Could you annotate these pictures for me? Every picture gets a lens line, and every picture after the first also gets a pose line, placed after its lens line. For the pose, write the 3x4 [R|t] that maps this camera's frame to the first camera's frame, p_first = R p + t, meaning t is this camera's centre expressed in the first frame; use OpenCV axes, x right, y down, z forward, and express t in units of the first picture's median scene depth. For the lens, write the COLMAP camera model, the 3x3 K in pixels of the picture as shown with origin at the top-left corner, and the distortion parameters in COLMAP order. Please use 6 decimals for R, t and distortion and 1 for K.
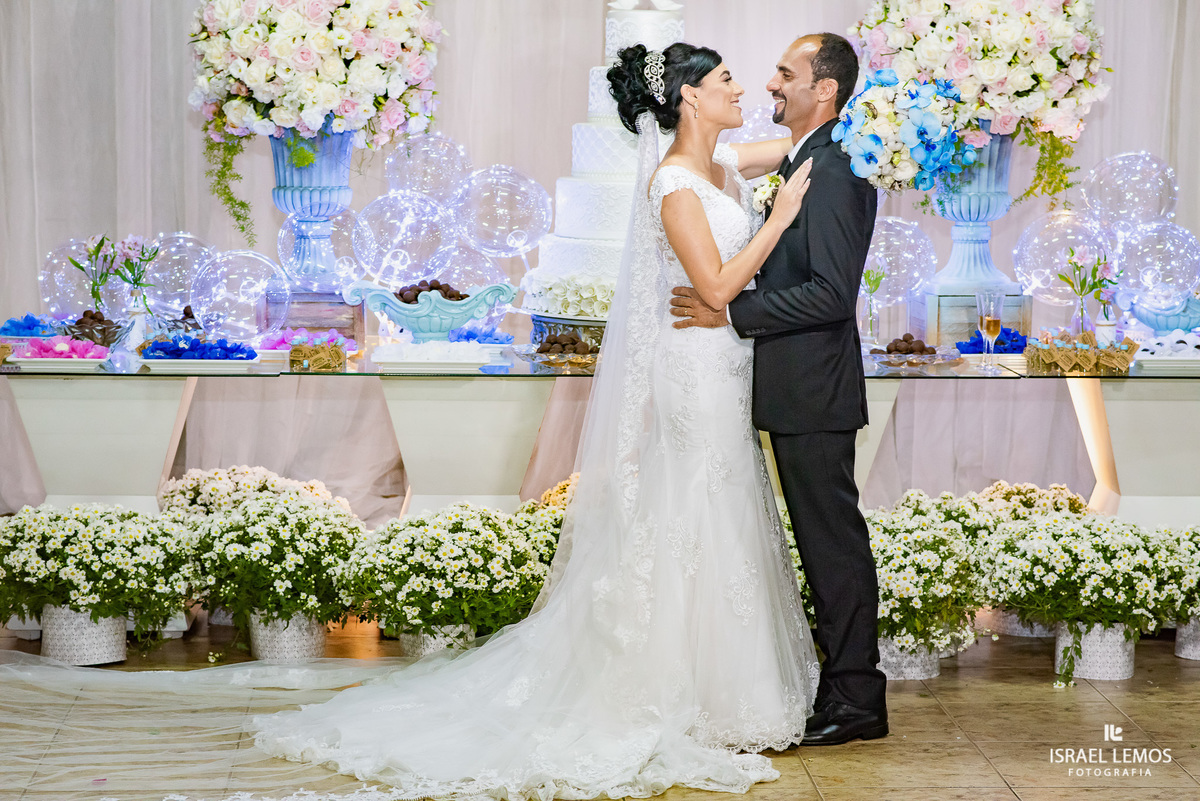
lens RADIAL K [[3429.5, 0, 599.9], [0, 3429.5, 426.5], [0, 0, 1]] dist [0.127645, 0.032052]
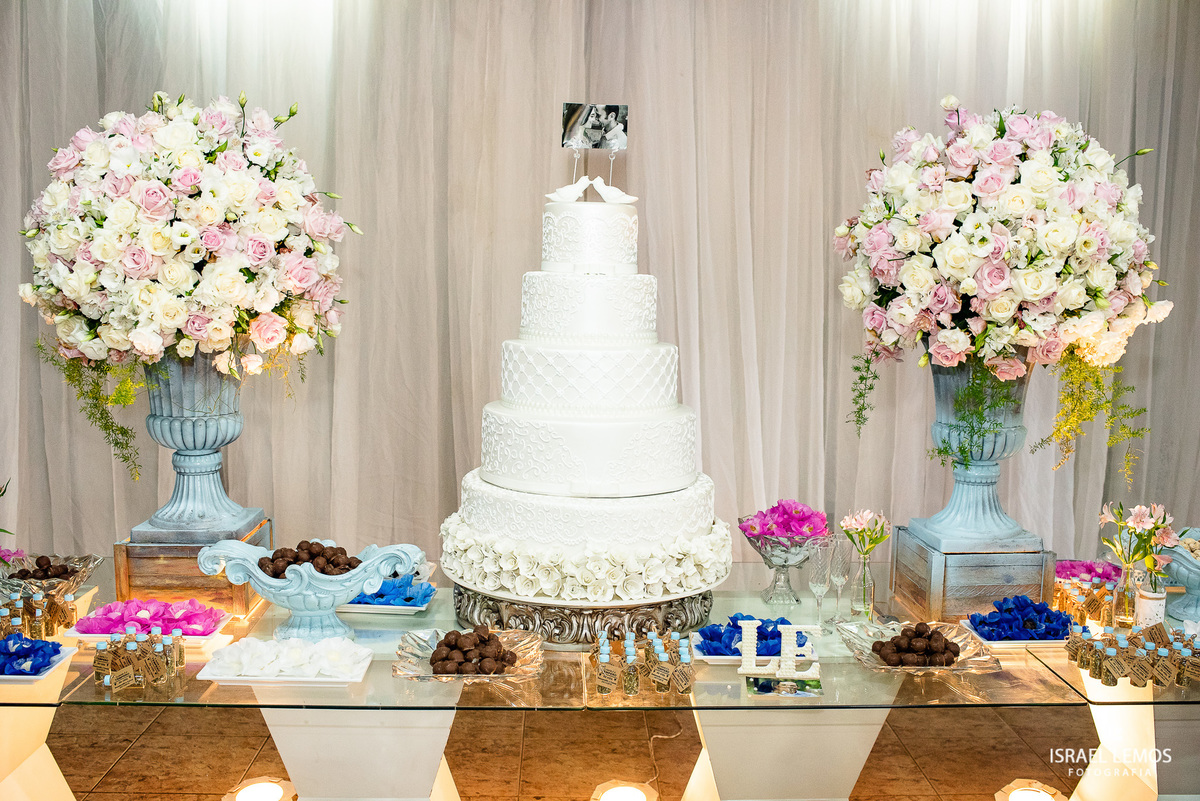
lens RADIAL K [[1171.1, 0, 597.4], [0, 1171.1, 398.2], [0, 0, 1]] dist [-0.102353, 0.119238]
pose [[0.999325, 0.009978, -0.035348, 0.025507], [-0.009560, 0.999883, 0.011975, -0.079863], [0.035464, -0.011629, 0.999303, 0.738111]]
